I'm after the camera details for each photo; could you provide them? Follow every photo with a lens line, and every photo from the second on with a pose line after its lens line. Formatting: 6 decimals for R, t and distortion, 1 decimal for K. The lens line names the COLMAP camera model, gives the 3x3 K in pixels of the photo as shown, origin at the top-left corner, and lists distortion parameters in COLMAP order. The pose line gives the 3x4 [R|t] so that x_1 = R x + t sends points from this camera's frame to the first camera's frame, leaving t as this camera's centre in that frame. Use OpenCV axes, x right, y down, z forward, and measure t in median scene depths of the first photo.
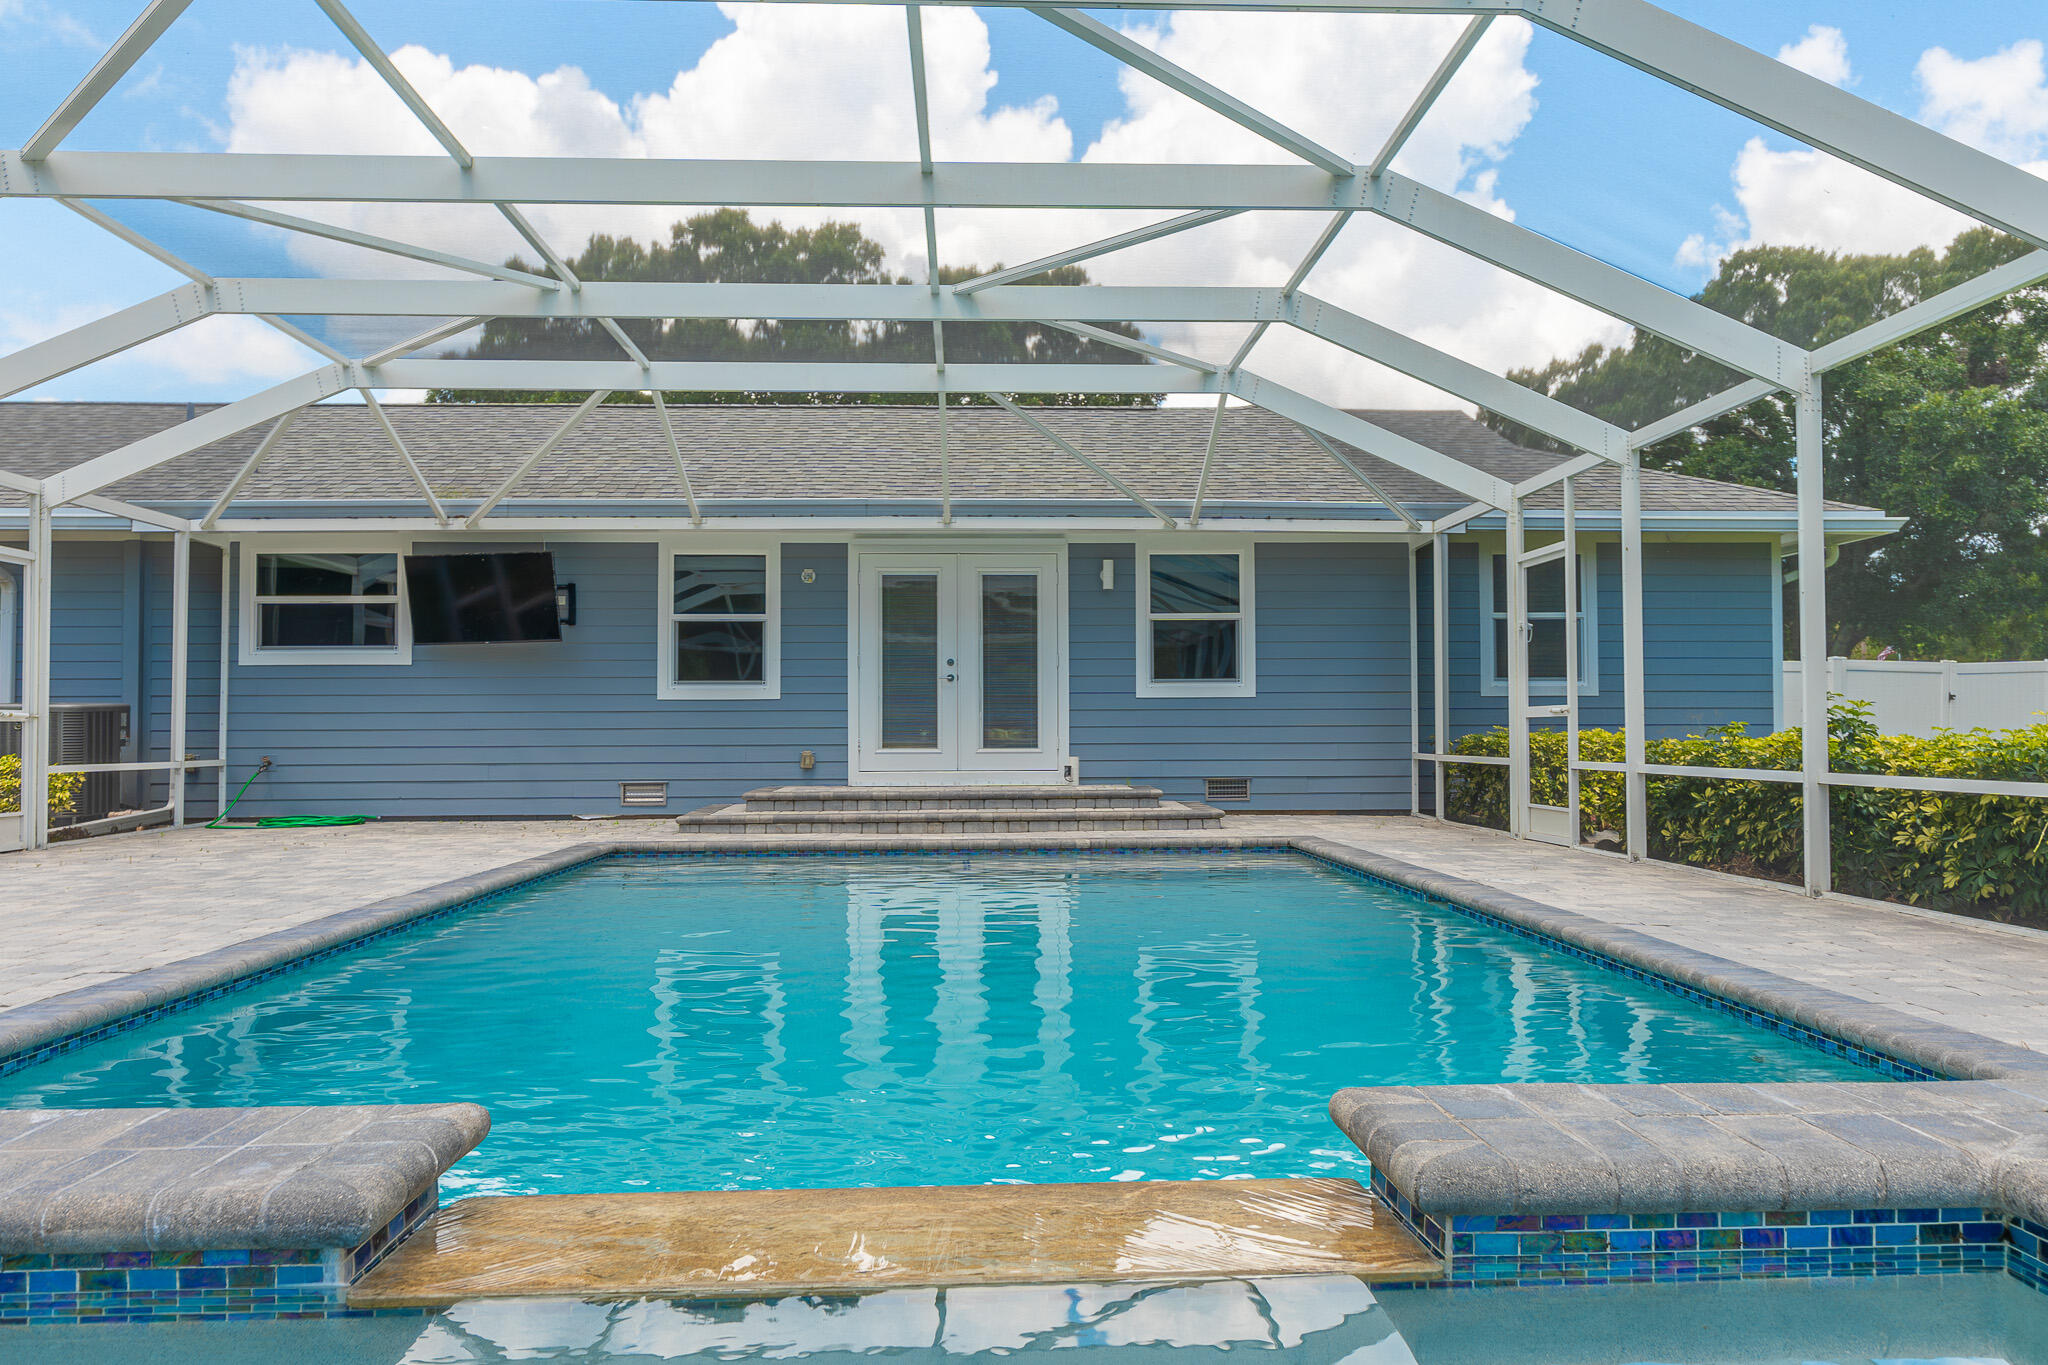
lens RADIAL K [[1559.9, 0, 1024.0], [0, 1559.9, 682.5], [0, 0, 1]] dist [0.004139, 0.000765]
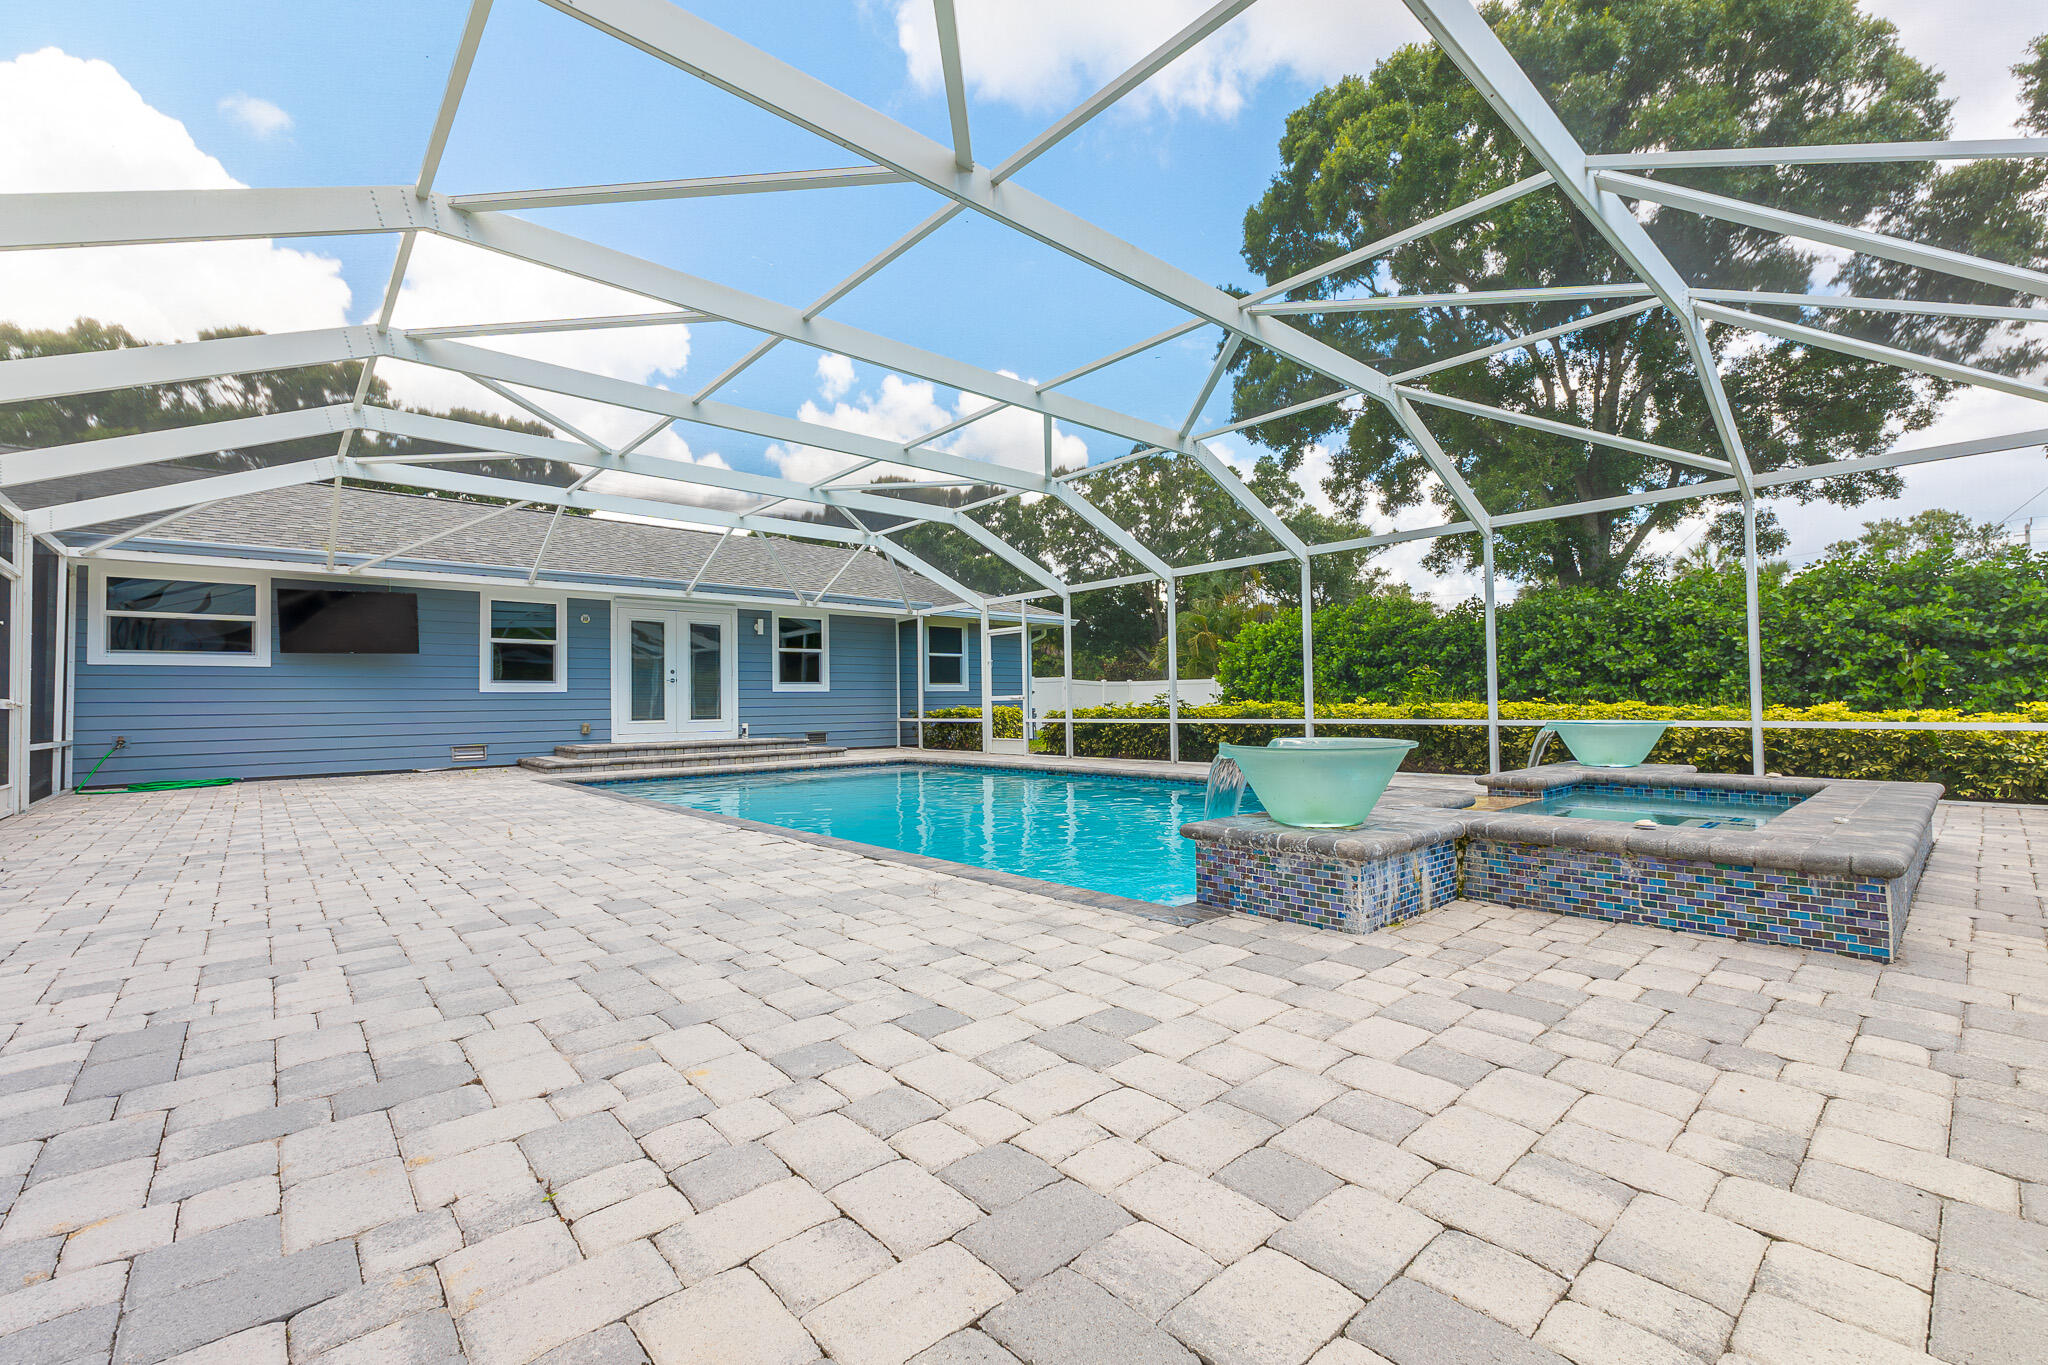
lens RADIAL K [[859.4, 0, 1024.0], [0, 859.4, 682.5], [0, 0, 1]] dist [-0.000533, -0.000140]
pose [[0.771326, 0.009223, 0.636374, -0.361500], [-0.007948, 0.999957, -0.004859, 0.001013], [-0.636391, -0.001310, 0.771366, -0.009369]]
